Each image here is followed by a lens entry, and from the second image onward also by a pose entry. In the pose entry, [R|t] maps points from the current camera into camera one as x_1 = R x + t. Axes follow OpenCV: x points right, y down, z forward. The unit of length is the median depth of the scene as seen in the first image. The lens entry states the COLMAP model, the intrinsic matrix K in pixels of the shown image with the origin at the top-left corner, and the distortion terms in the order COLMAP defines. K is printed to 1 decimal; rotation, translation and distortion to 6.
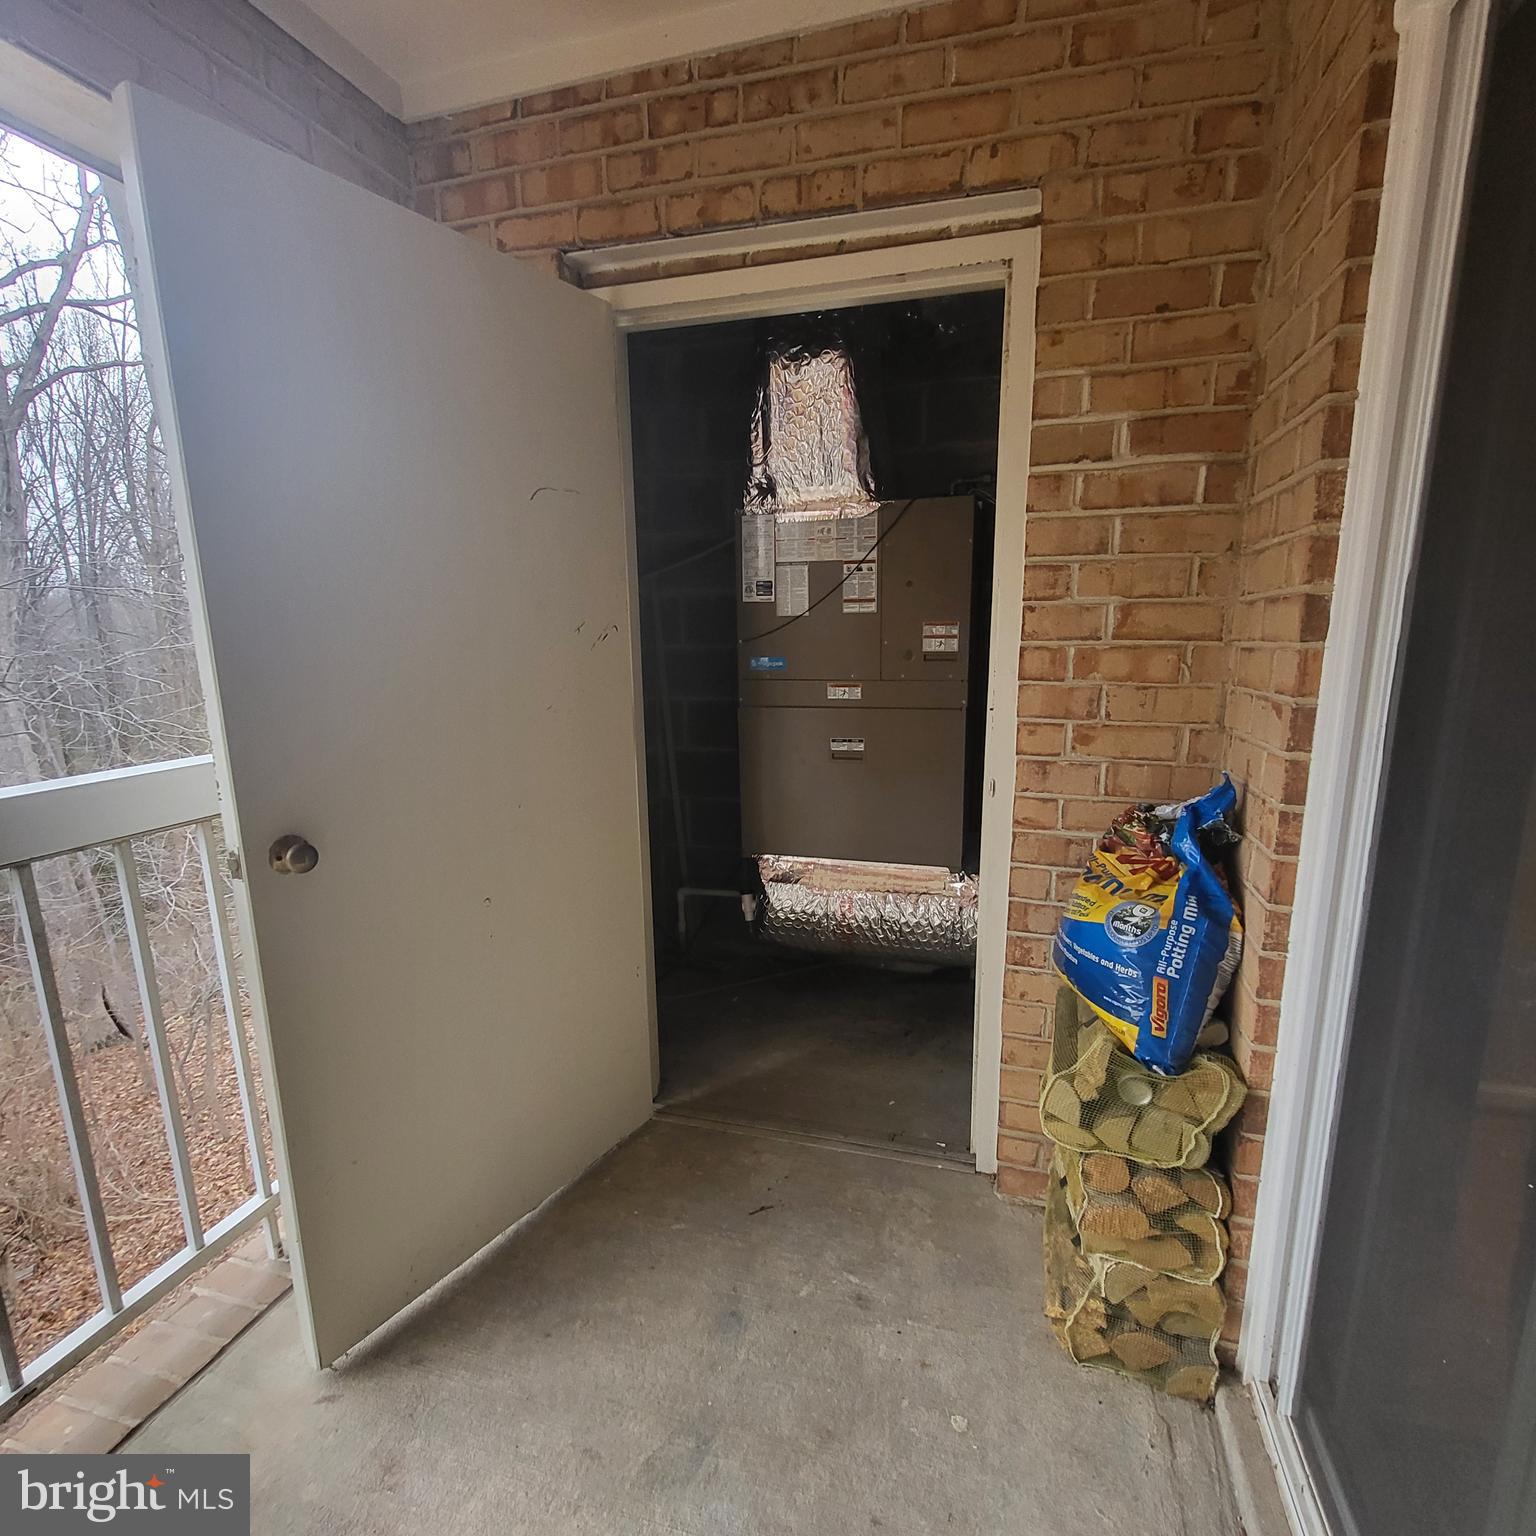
lens RADIAL K [[811.2, 0, 776.9], [0, 811.2, 792.7], [0, 0, 1]] dist [0.004837, -0.002920]
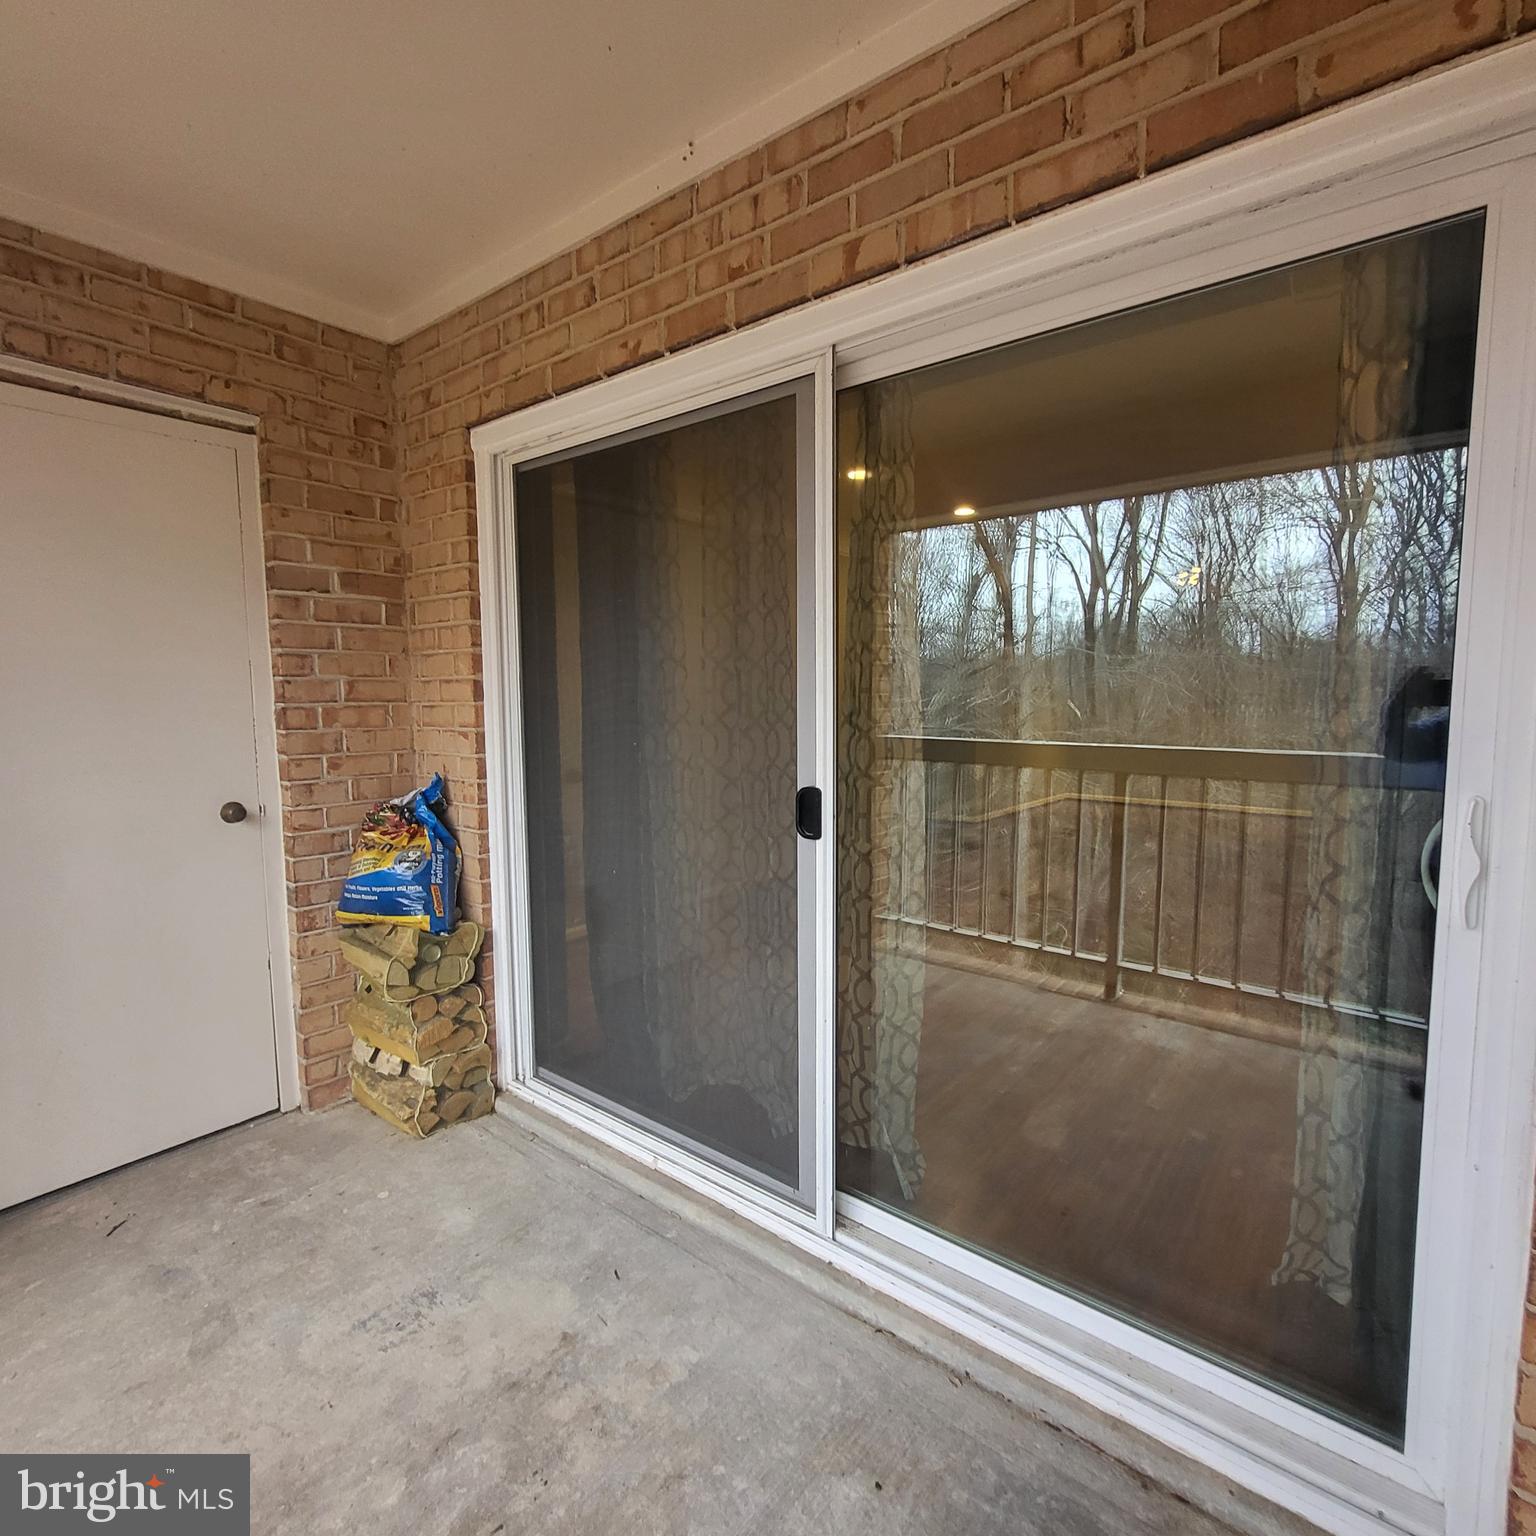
lens RADIAL K [[811.2, 0, 776.9], [0, 811.2, 792.7], [0, 0, 1]] dist [0.004837, -0.002920]
pose [[0.389049, -0.109625, 0.914671, -0.804989], [0.182061, 0.982461, 0.040312, 0.084359], [-0.903047, 0.150843, 0.402184, -0.421199]]
